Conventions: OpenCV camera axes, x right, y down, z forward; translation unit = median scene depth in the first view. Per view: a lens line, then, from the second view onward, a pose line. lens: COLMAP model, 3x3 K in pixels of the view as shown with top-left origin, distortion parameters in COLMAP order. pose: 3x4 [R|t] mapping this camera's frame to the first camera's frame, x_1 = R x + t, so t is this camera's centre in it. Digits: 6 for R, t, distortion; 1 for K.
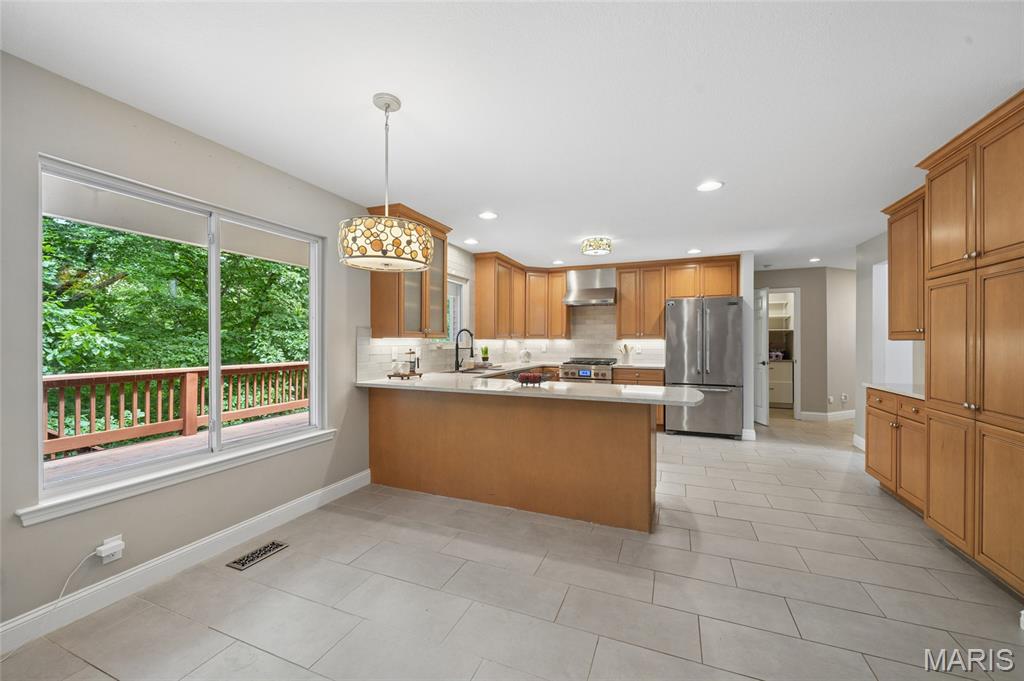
lens RADIAL K [[384.3, 0, 511.5], [0, 384.3, 341.7], [0, 0, 1]] dist [0.001106, 0.000036]
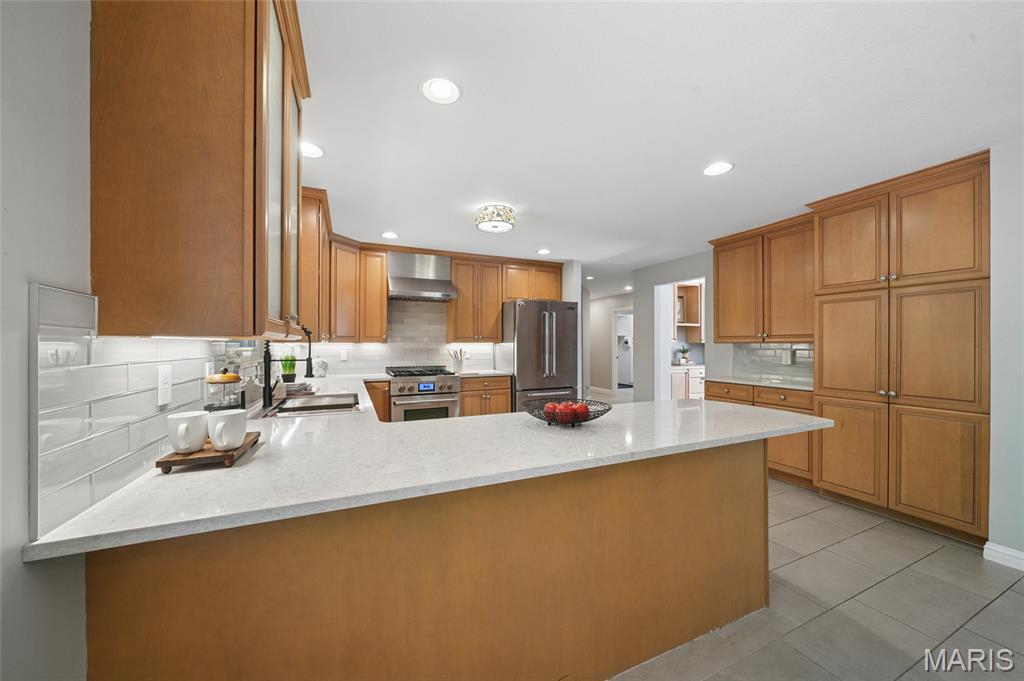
lens RADIAL K [[357.7, 0, 510.6], [0, 357.7, 346.5], [0, 0, 1]] dist [-0.000938, 0.000009]
pose [[0.698507, -0.006486, 0.715573, -0.205904], [0.004954, 0.999979, 0.004228, -0.000928], [-0.715586, 0.000592, 0.698525, 0.386306]]
